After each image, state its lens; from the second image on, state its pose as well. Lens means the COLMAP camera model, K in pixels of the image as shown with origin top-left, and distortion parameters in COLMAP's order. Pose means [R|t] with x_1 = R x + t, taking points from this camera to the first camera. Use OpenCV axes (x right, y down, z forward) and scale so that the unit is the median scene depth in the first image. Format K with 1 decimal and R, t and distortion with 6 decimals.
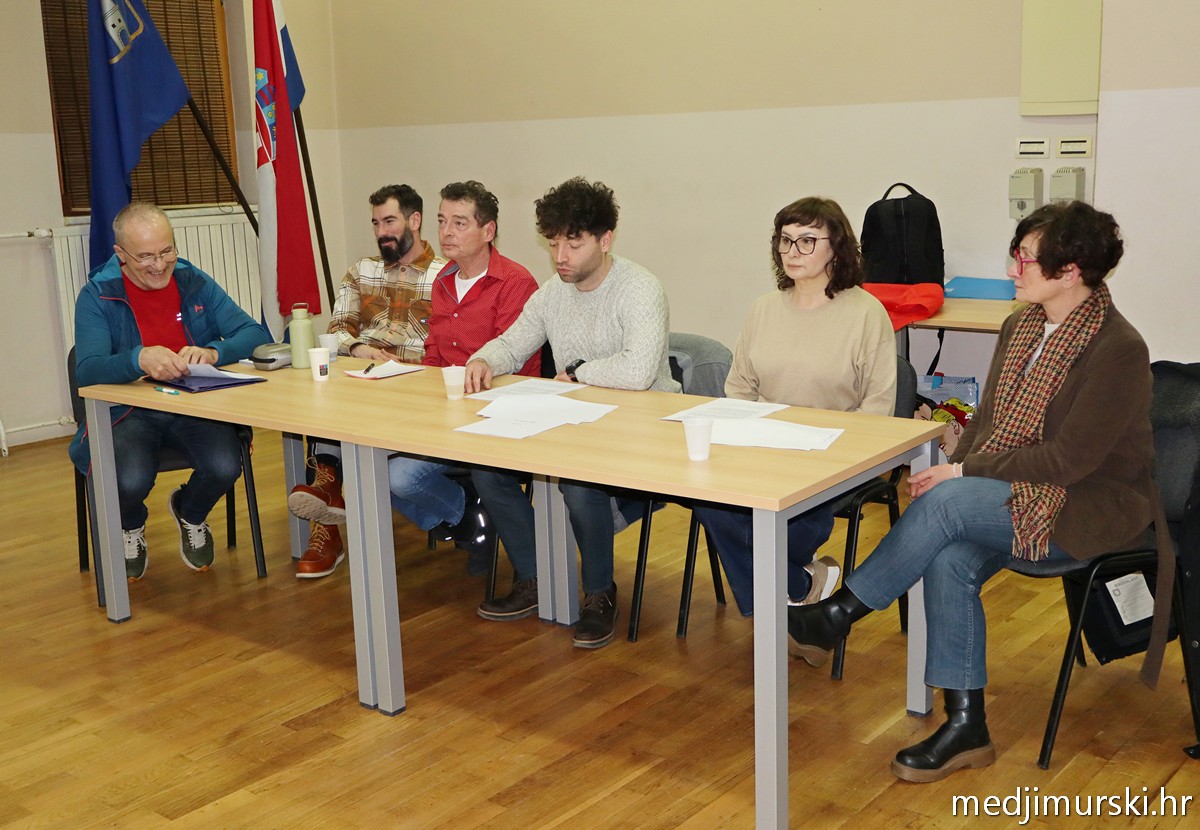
lens RADIAL K [[1331.0, 0, 600.0], [0, 1331.0, 415.0], [0, 0, 1]] dist [-0.003949, -0.020823]
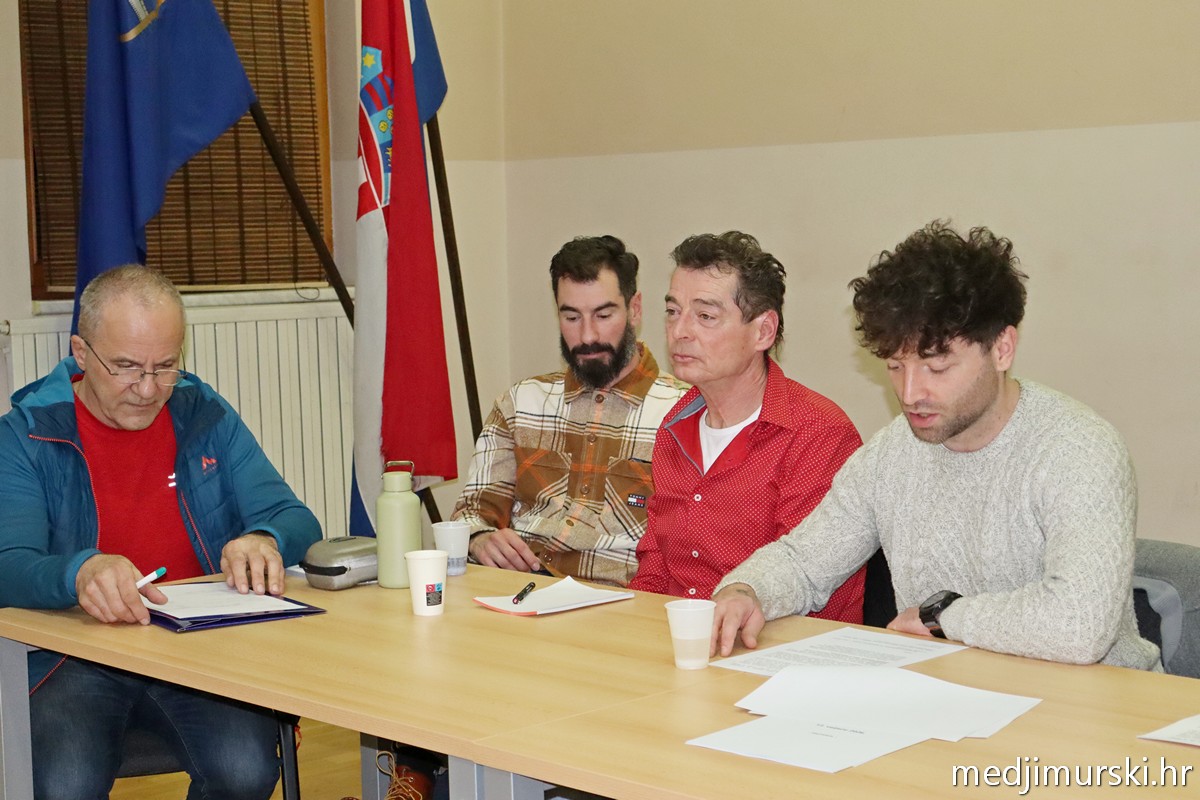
lens RADIAL K [[2232.4, 0, 600.0], [0, 2232.4, 400.0], [0, 0, 1]] dist [-0.024315, -0.037686]
pose [[0.988292, 0.020589, -0.151177, -0.016682], [-0.037467, 0.993263, -0.109656, -0.014782], [0.147900, 0.114036, 0.982406, 0.150778]]
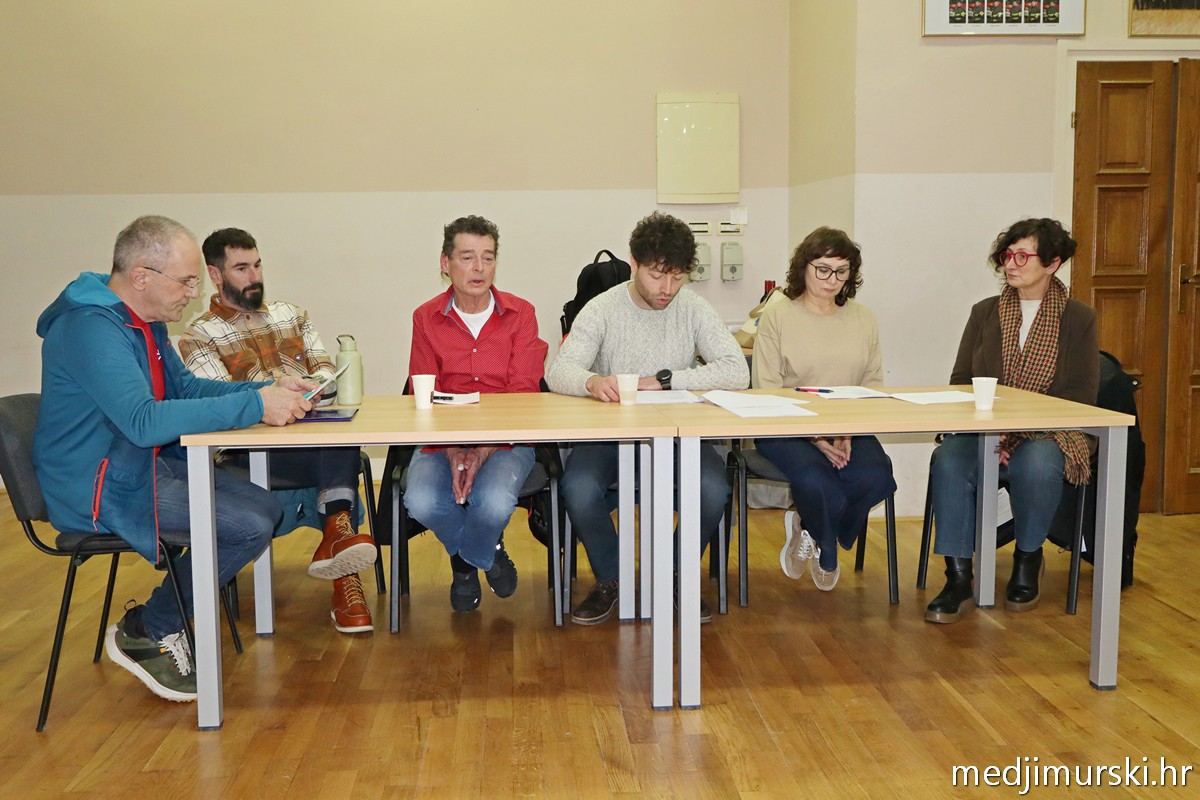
lens RADIAL K [[1152.8, 0, 600.0], [0, 1152.8, 400.0], [0, 0, 1]] dist [0.006052, 0.002392]
pose [[0.705242, -0.045188, 0.707525, -0.774697], [0.109117, 0.992994, -0.045346, 0.018477], [-0.700519, 0.109183, 0.705232, 0.366700]]
